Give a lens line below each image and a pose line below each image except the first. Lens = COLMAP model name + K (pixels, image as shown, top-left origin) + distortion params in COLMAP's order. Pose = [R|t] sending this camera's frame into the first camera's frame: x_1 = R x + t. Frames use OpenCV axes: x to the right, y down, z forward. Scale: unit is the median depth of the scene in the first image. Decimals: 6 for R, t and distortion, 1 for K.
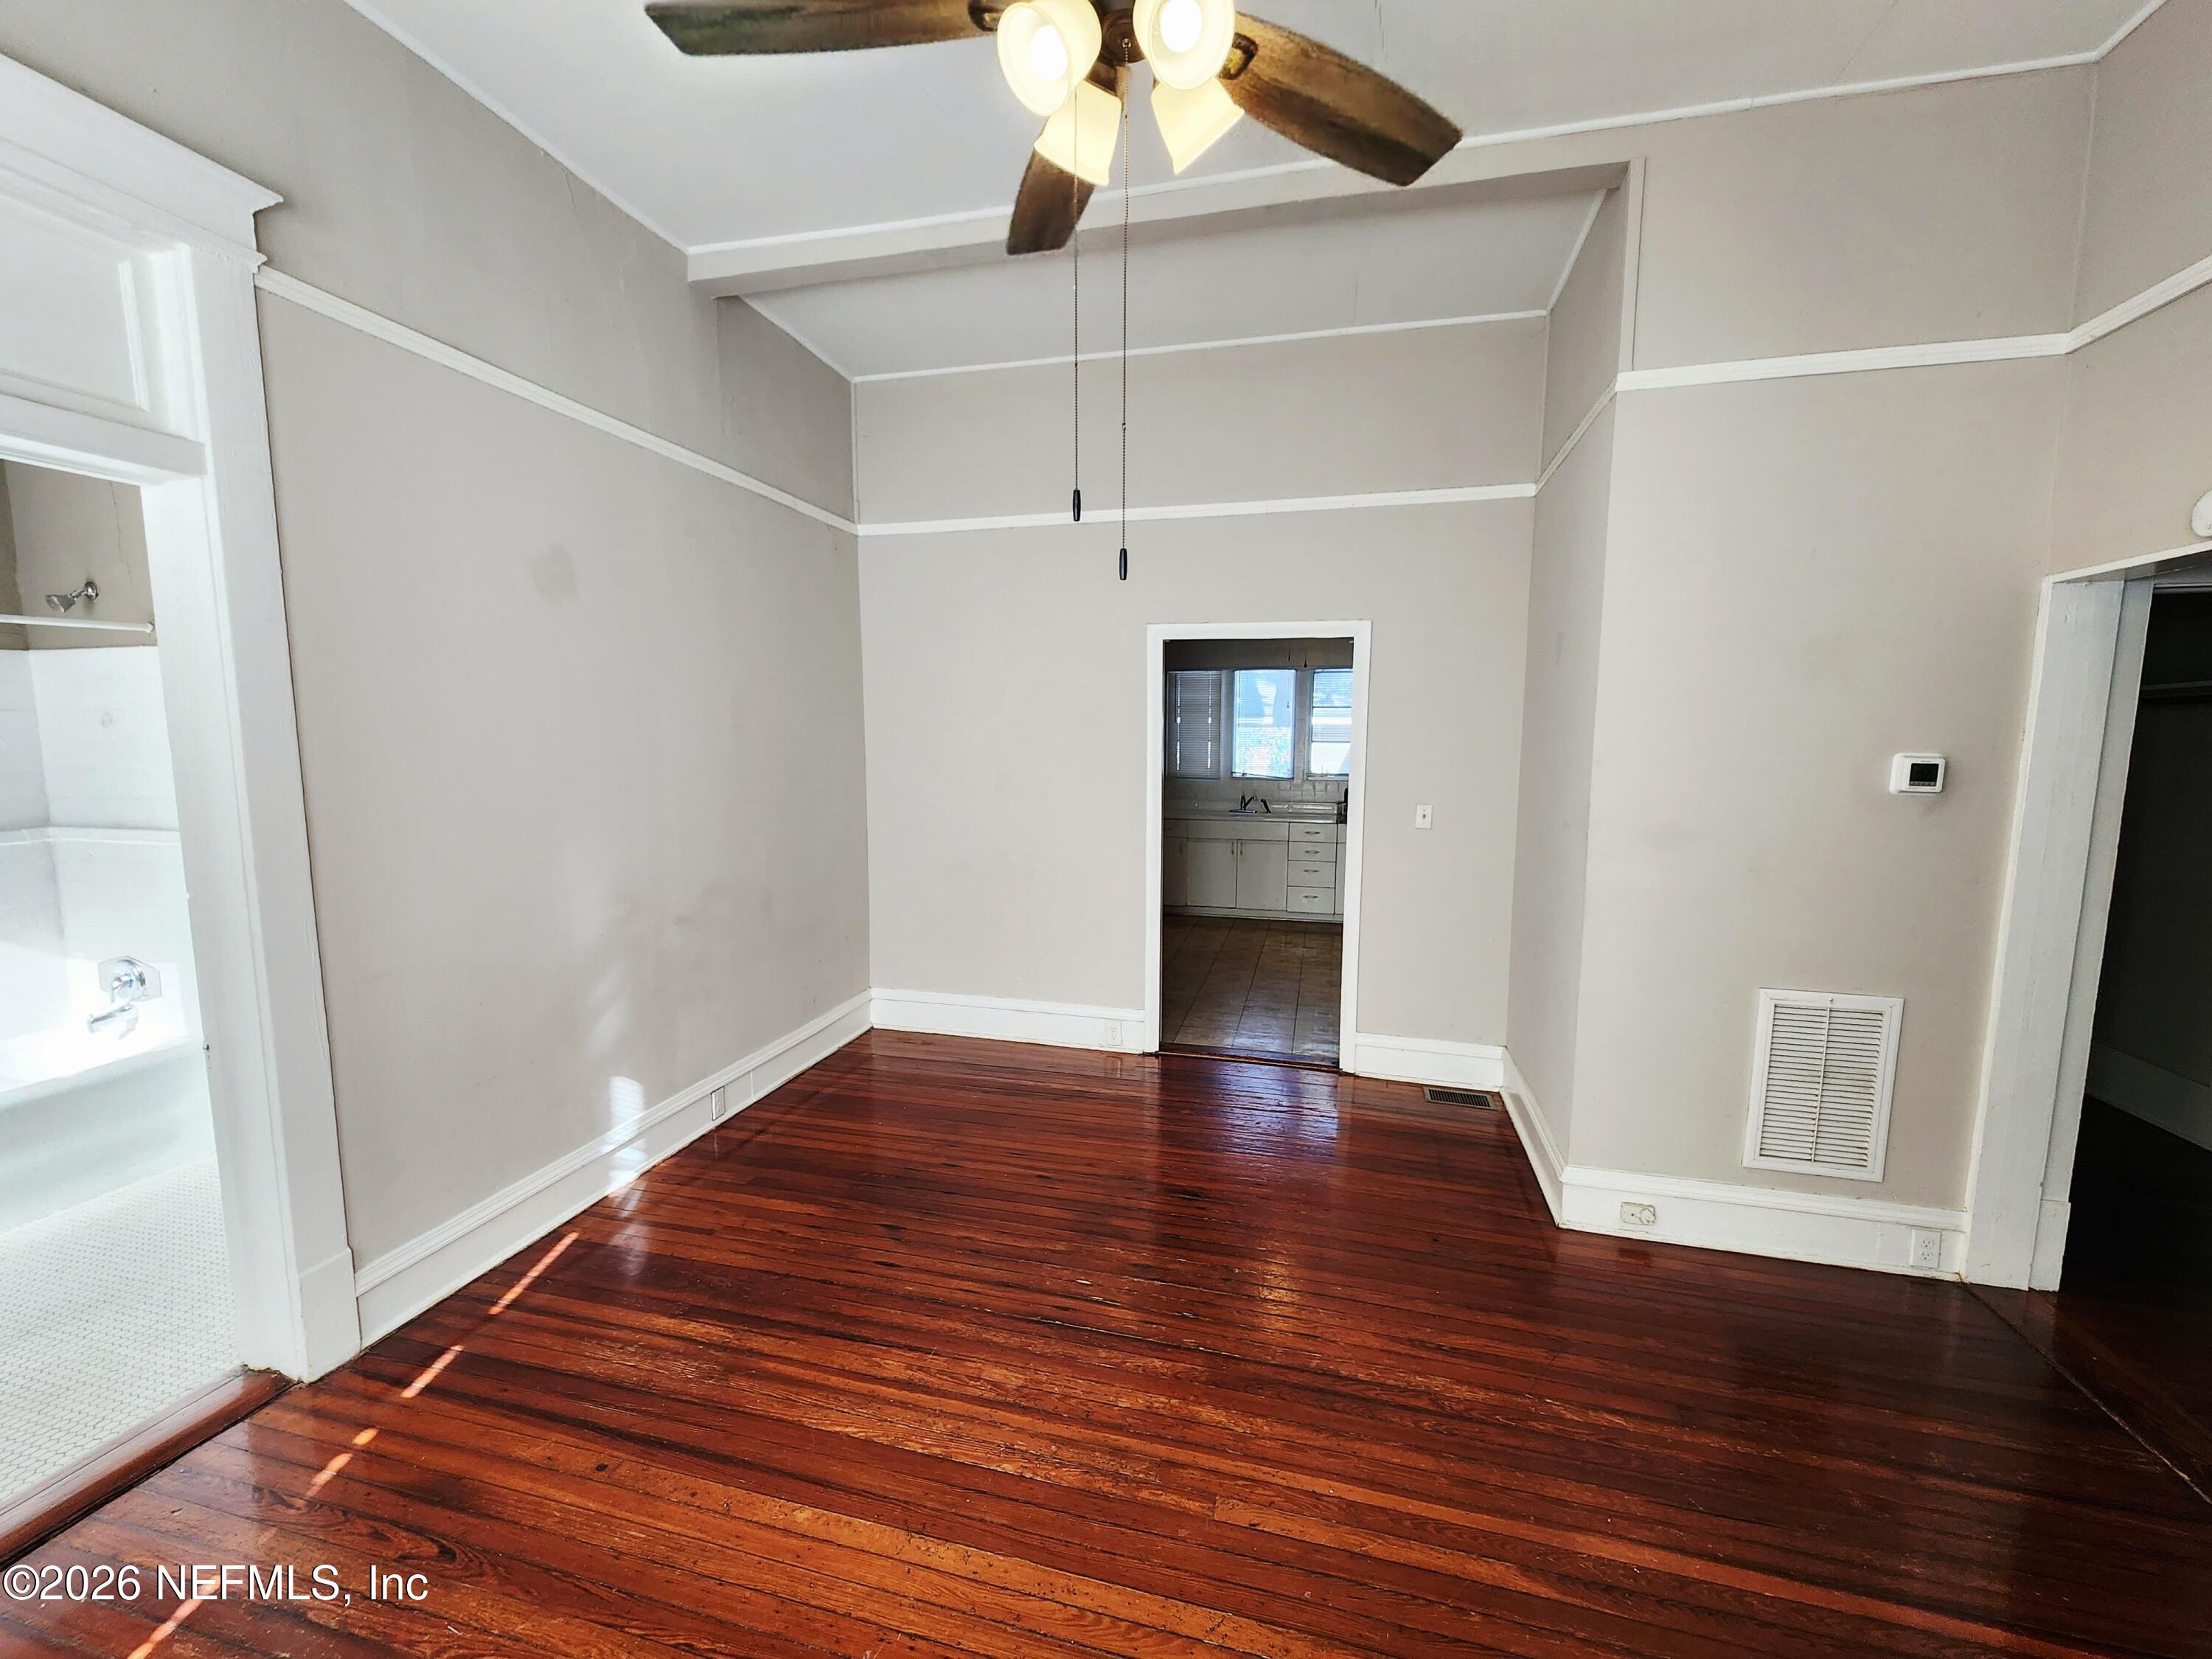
lens RADIAL K [[912.5, 0, 1087.6], [0, 912.5, 832.6], [0, 0, 1]] dist [-0.005146, 0.002610]
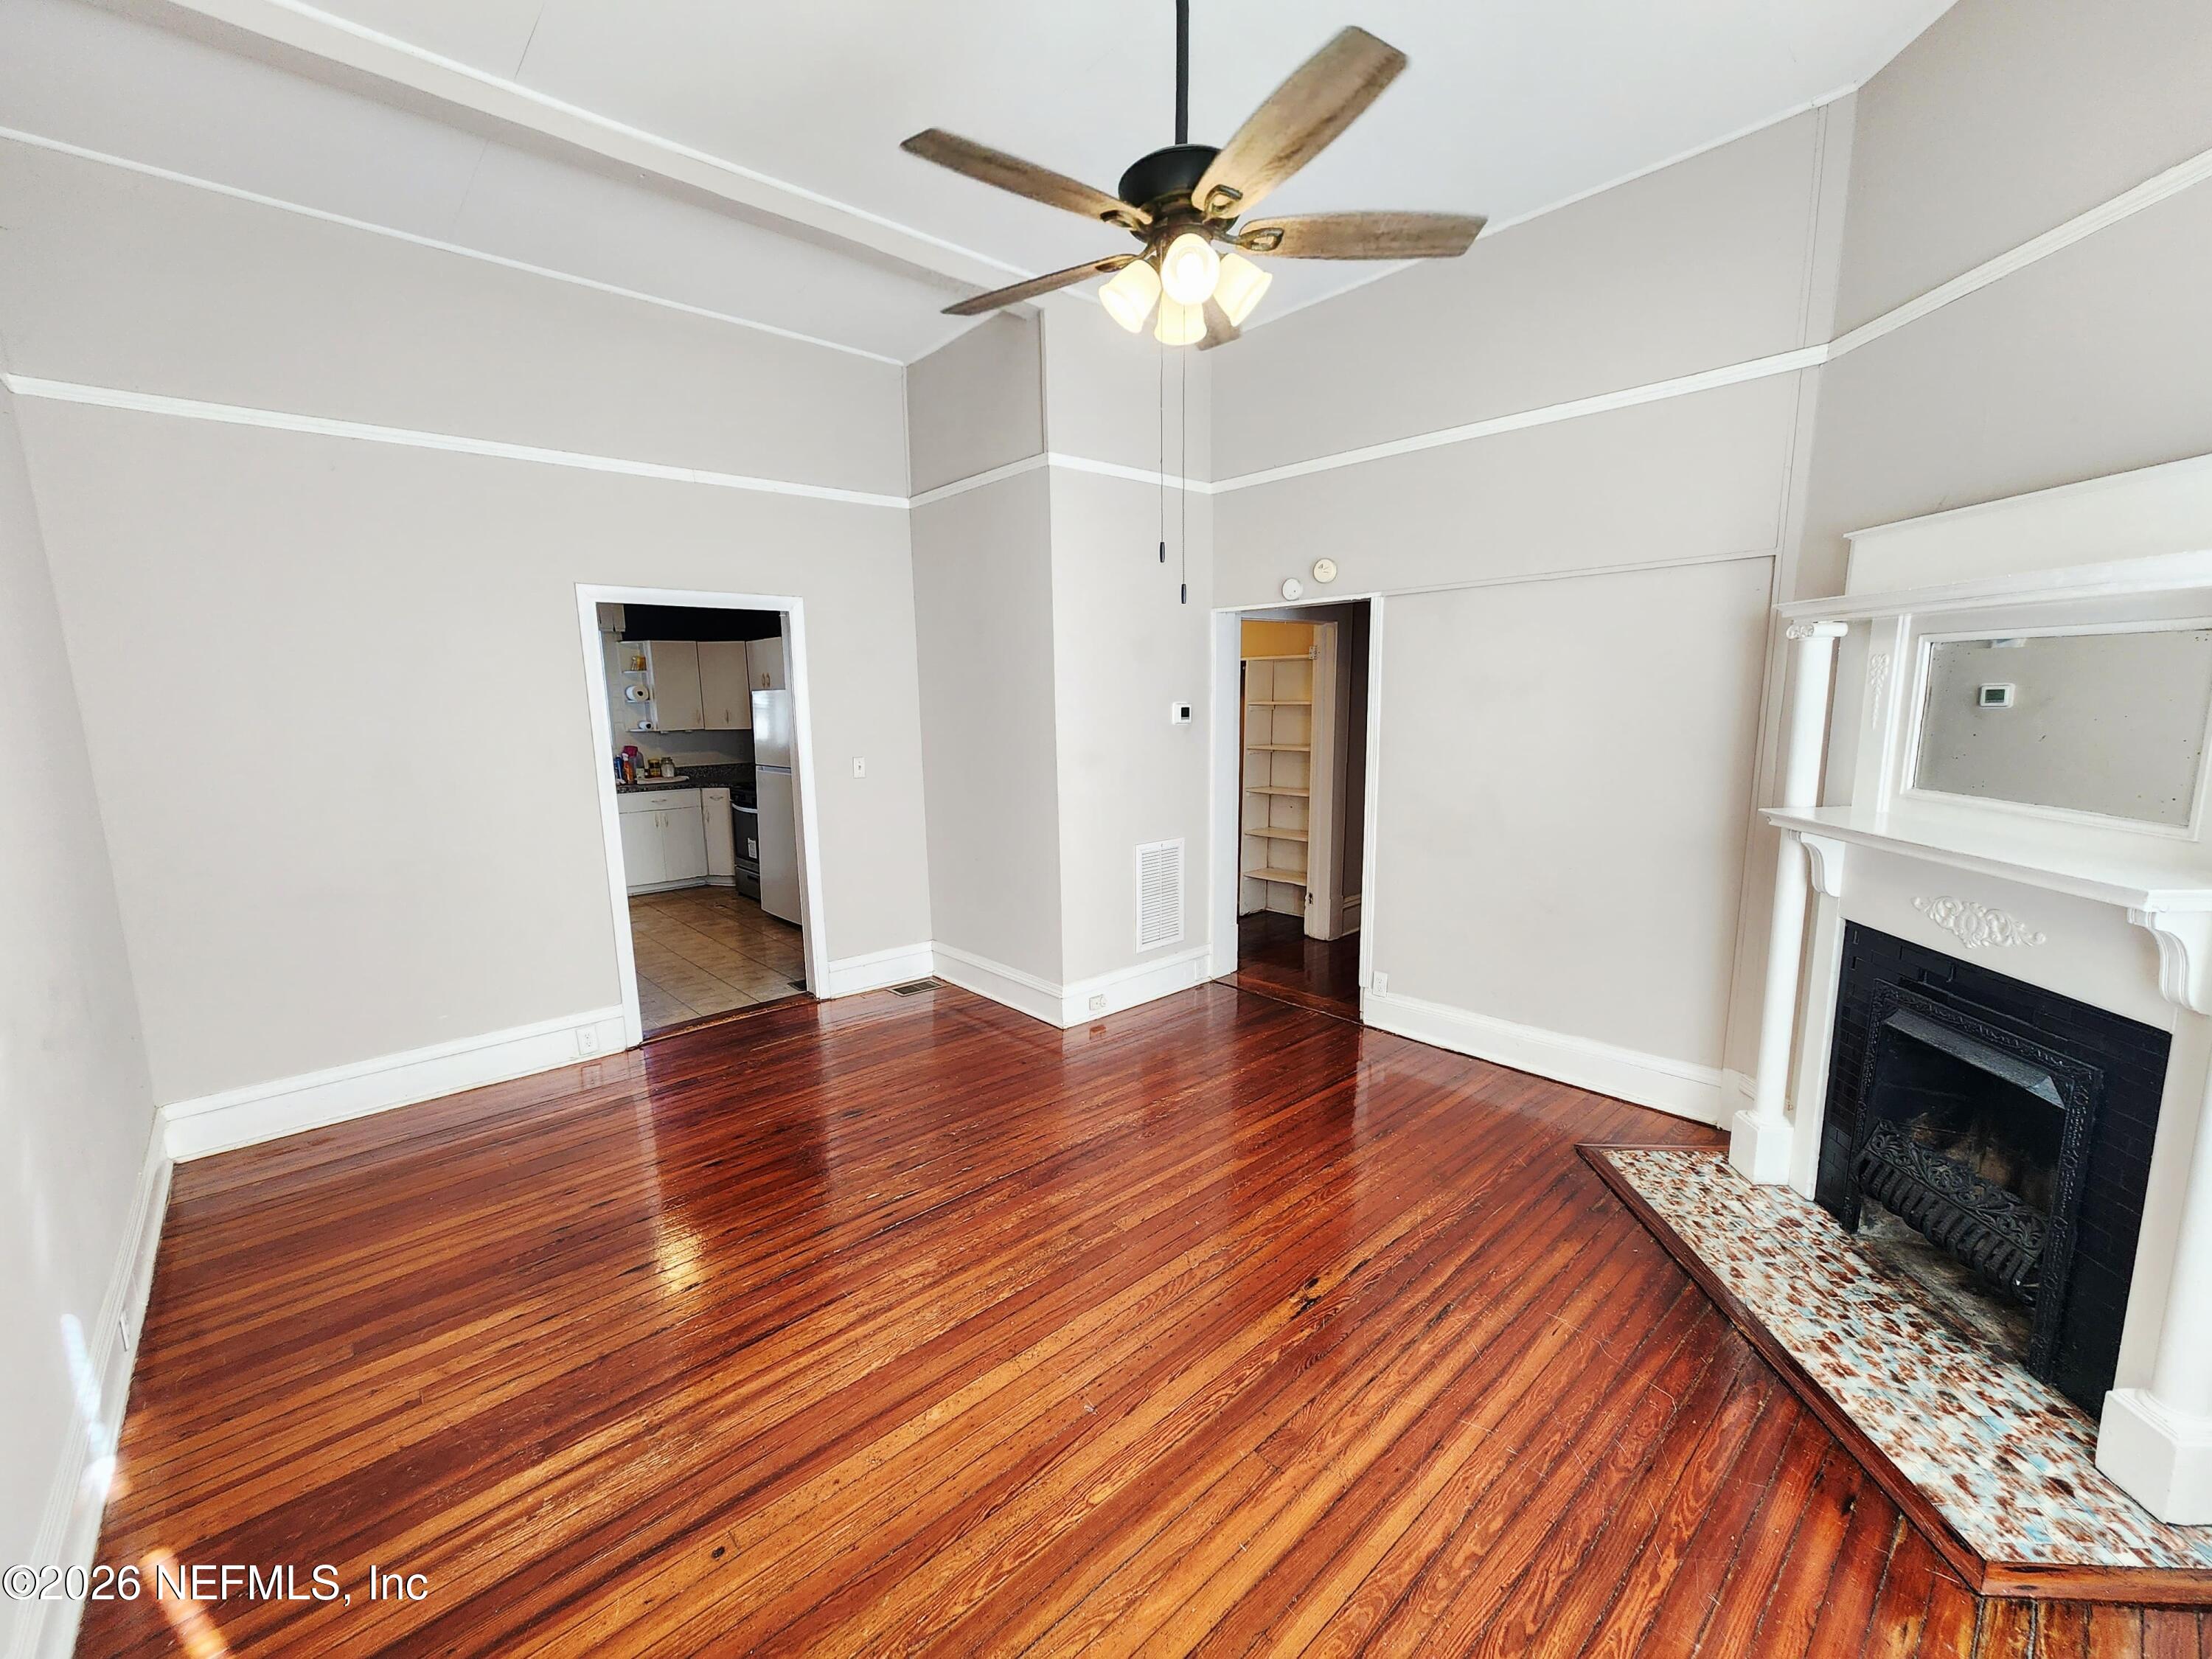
lens RADIAL K [[912.5, 0, 1091.1], [0, 912.5, 835.8], [0, 0, 1]] dist [-0.005146, 0.002610]
pose [[0.548087, -0.148263, 0.823176, -0.735130], [0.111046, 0.988351, 0.104076, -0.032633], [-0.829017, 0.034367, 0.558166, 0.139378]]
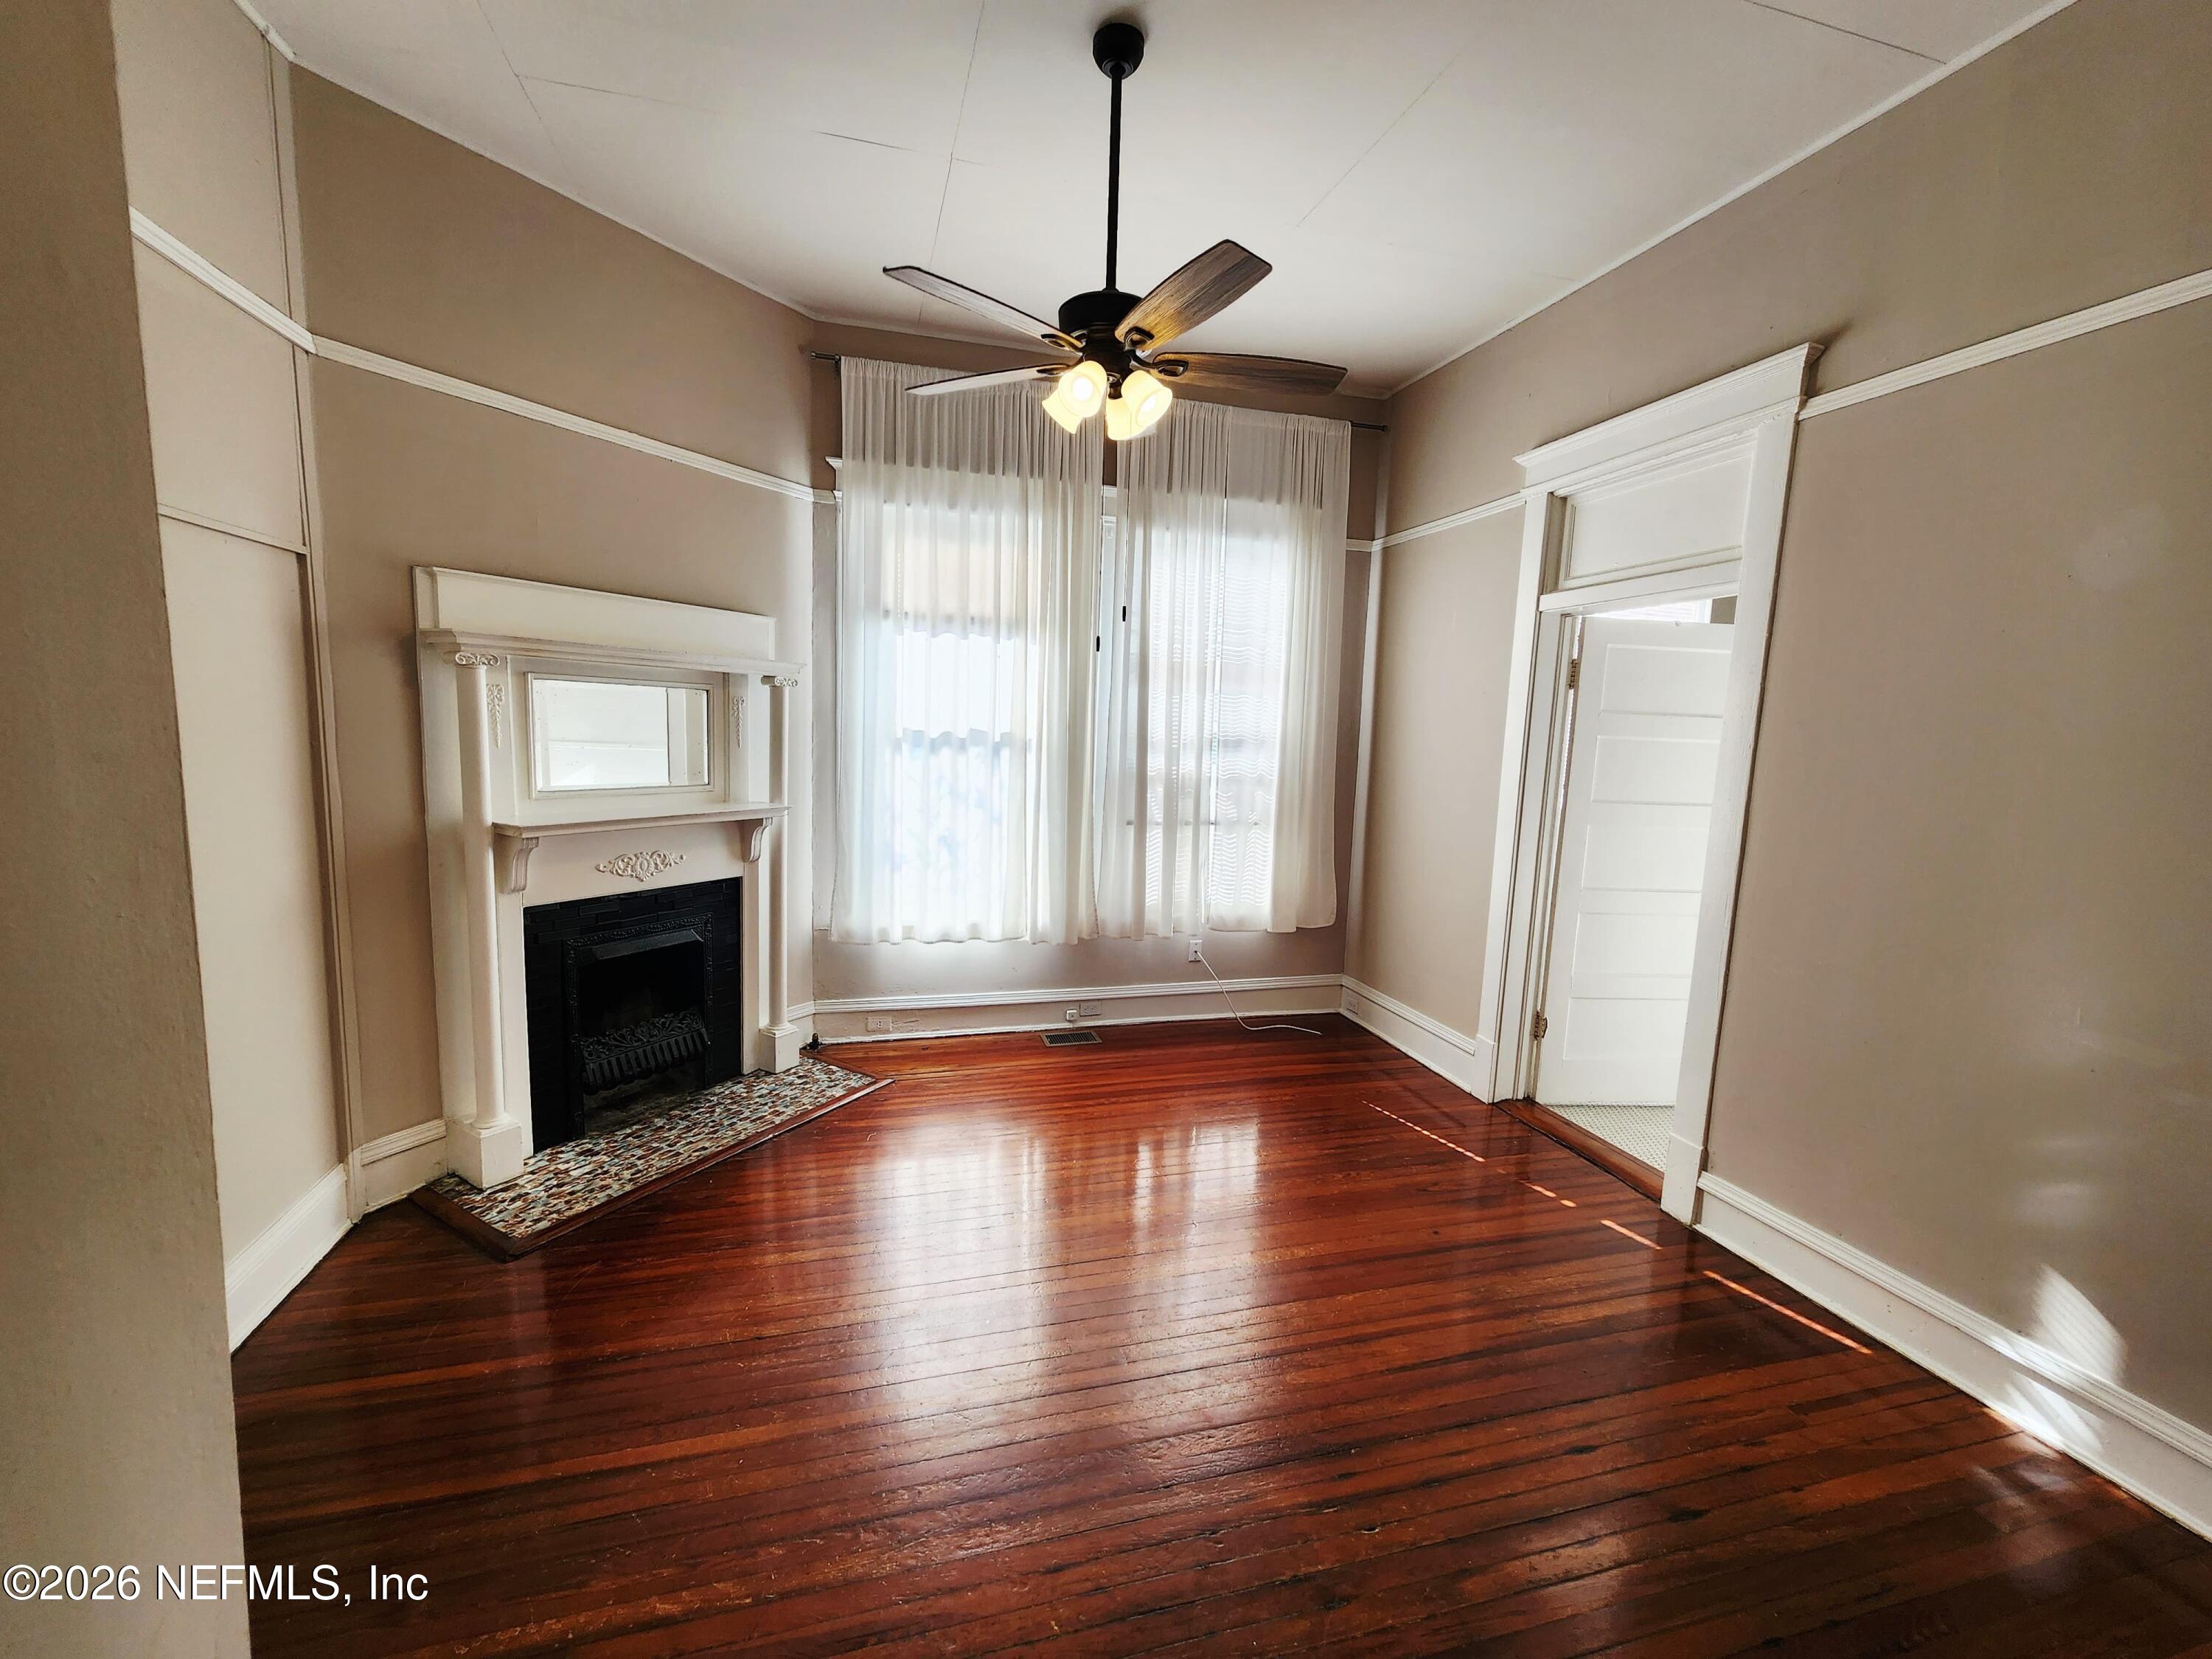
lens RADIAL K [[912.5, 0, 1099.5], [0, 912.5, 839.6], [0, 0, 1]] dist [-0.005146, 0.002610]
pose [[-0.857935, 0.031362, -0.512800, 0.532409], [-0.092503, 0.972393, 0.214232, -0.158121], [0.505361, 0.231232, -0.831349, 1.393354]]
